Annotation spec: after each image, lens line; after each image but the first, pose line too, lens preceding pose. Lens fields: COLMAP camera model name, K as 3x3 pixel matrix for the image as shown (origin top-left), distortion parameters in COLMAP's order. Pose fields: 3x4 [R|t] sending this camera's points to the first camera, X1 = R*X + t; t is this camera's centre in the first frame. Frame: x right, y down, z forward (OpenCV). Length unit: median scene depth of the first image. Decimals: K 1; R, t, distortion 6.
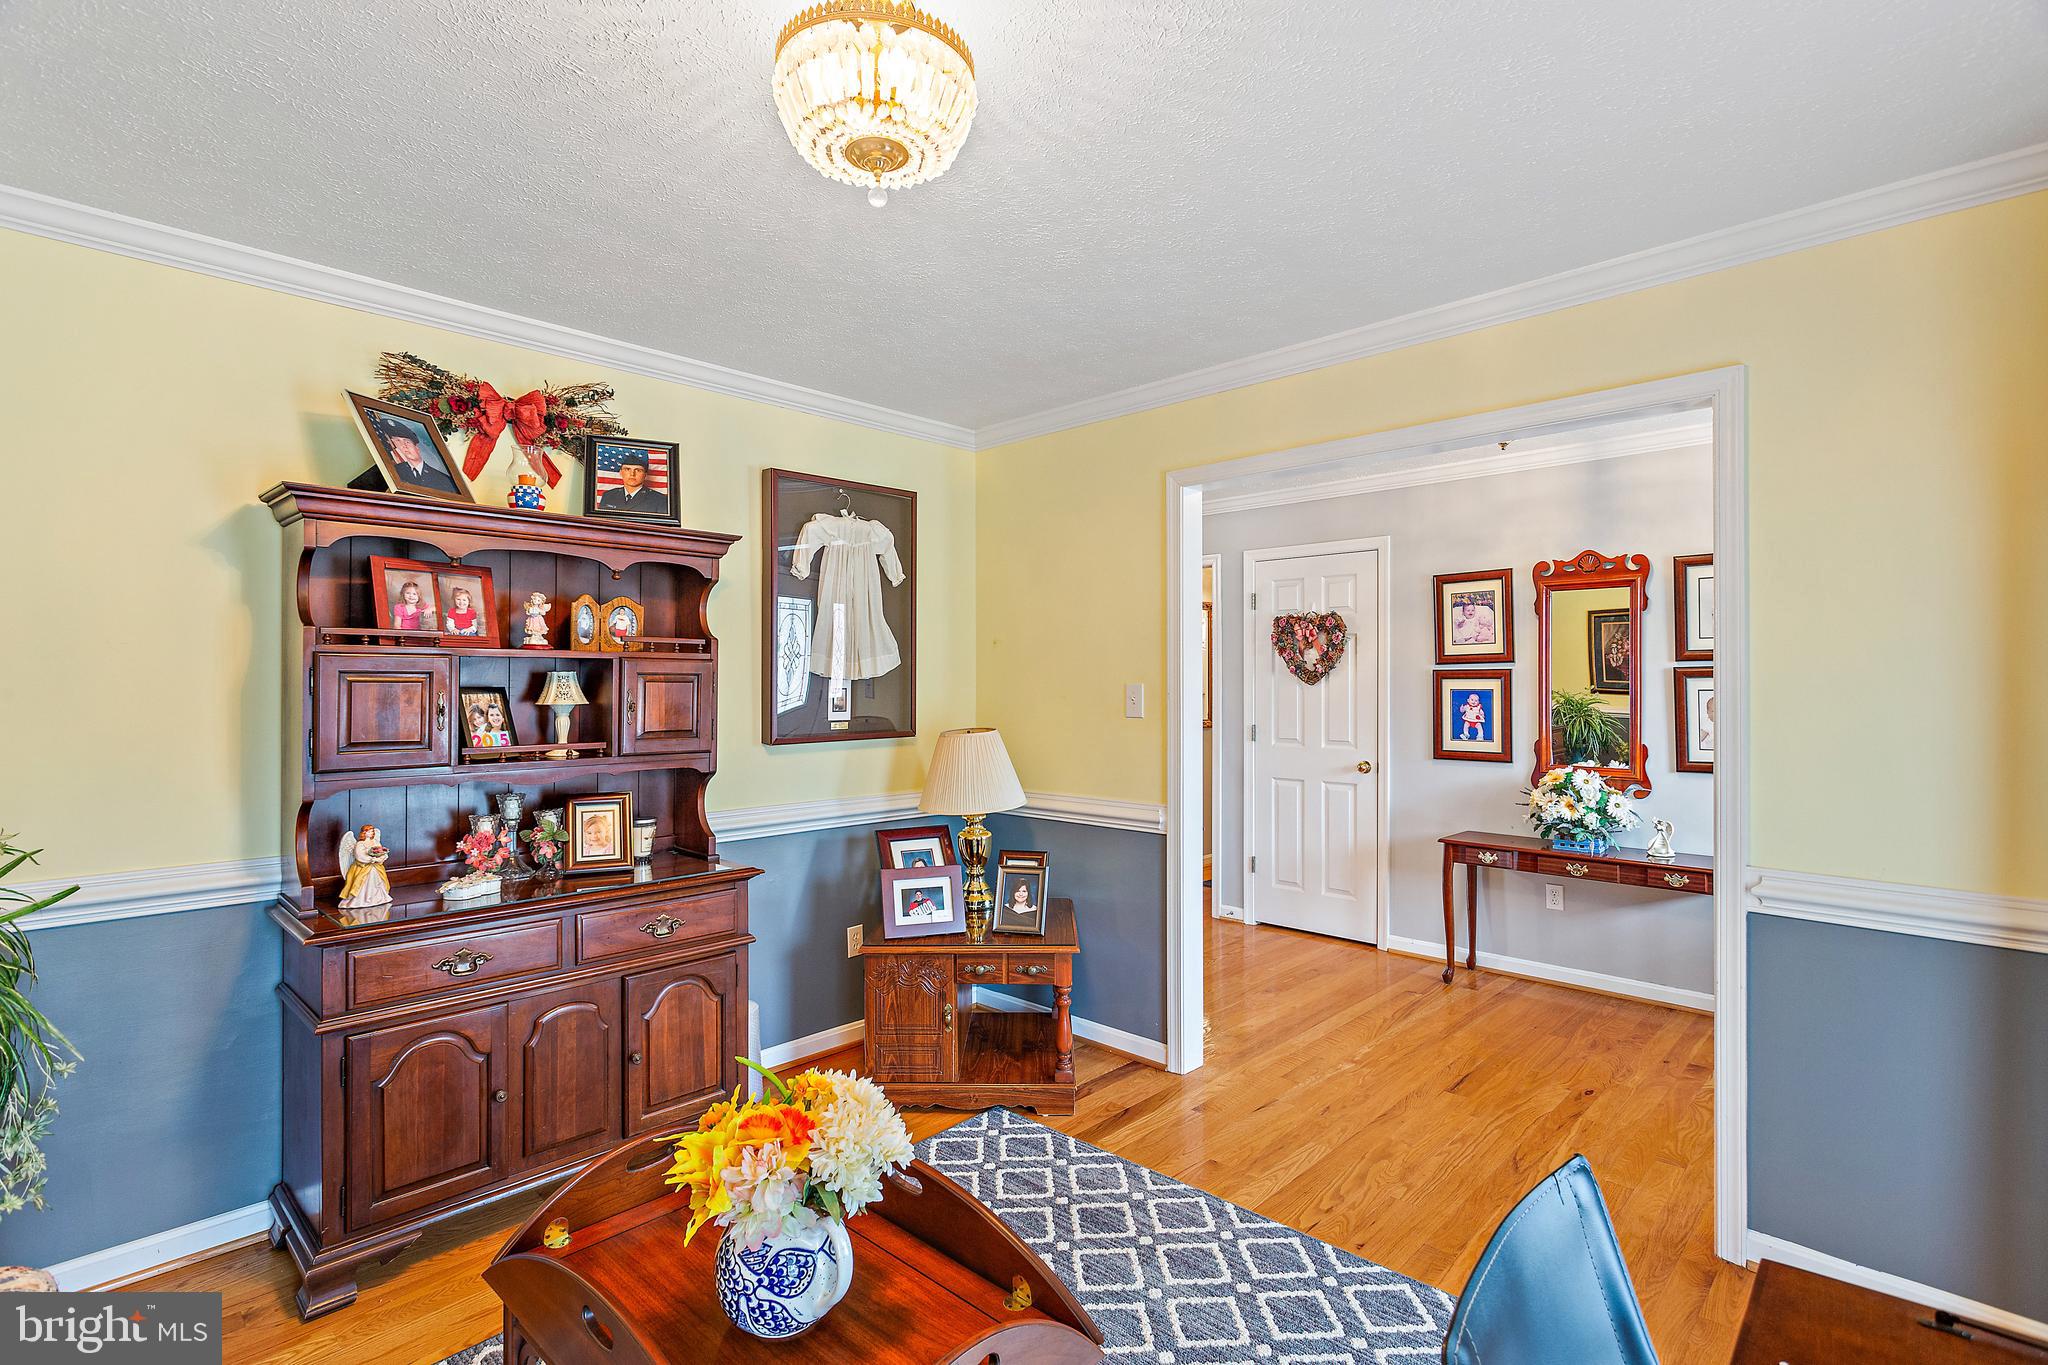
lens RADIAL K [[989.8, 0, 1024.3], [0, 989.8, 682.1], [0, 0, 1]] dist [0.002951, -0.000321]
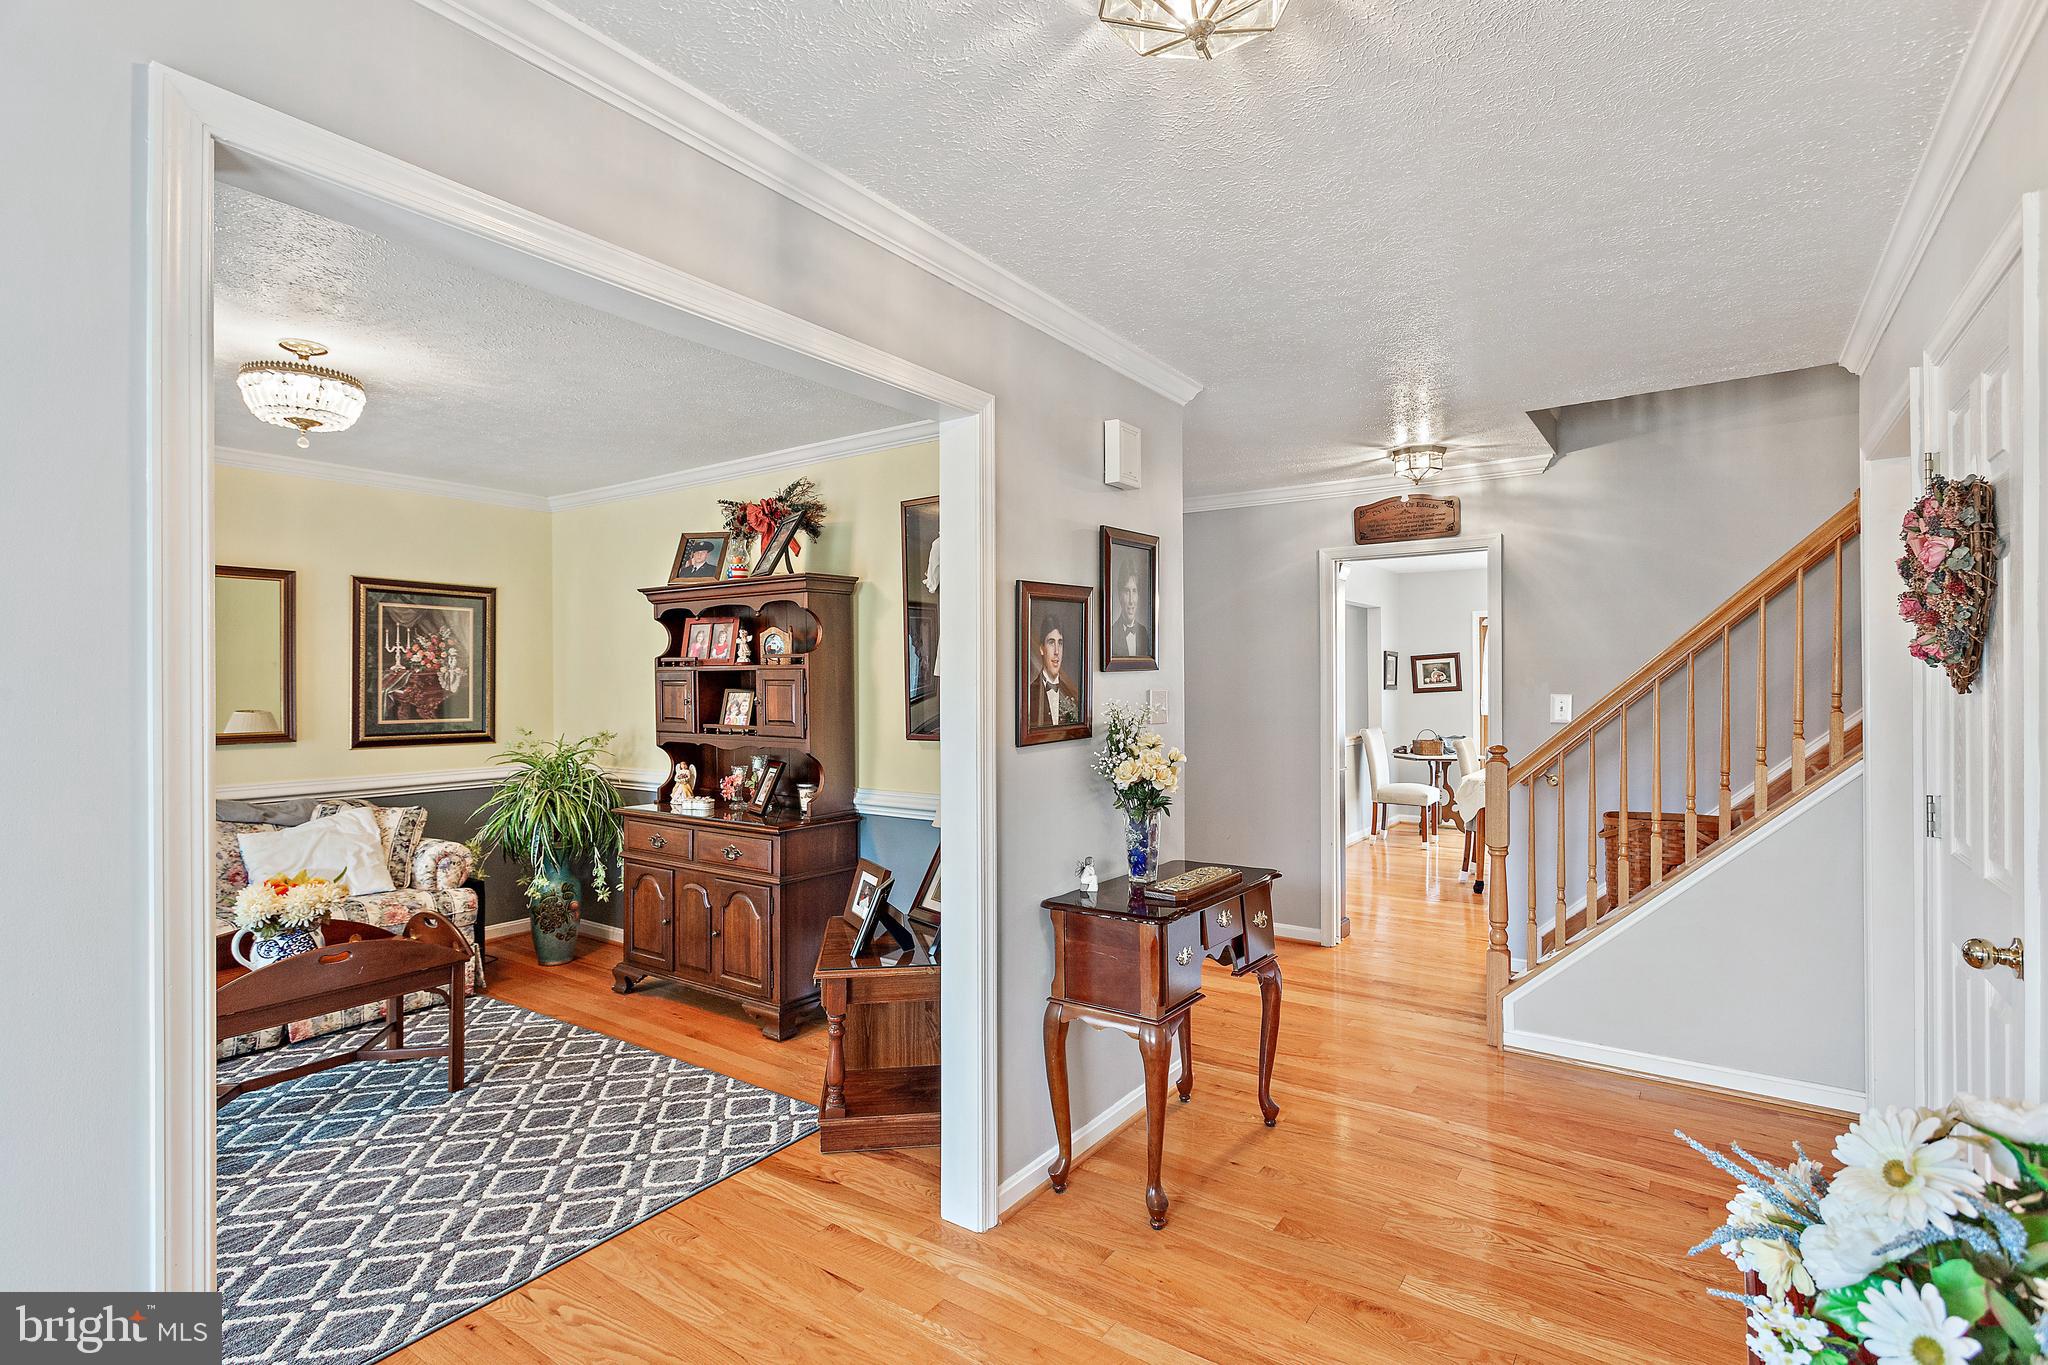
lens RADIAL K [[989.8, 0, 1022.8], [0, 989.8, 681.1], [0, 0, 1]] dist [0.002951, -0.000321]
pose [[0.152535, 0.004036, -0.988290, 1.239670], [0.009212, 0.999942, 0.005506, -0.013286], [0.988255, -0.009944, 0.152489, 1.300225]]
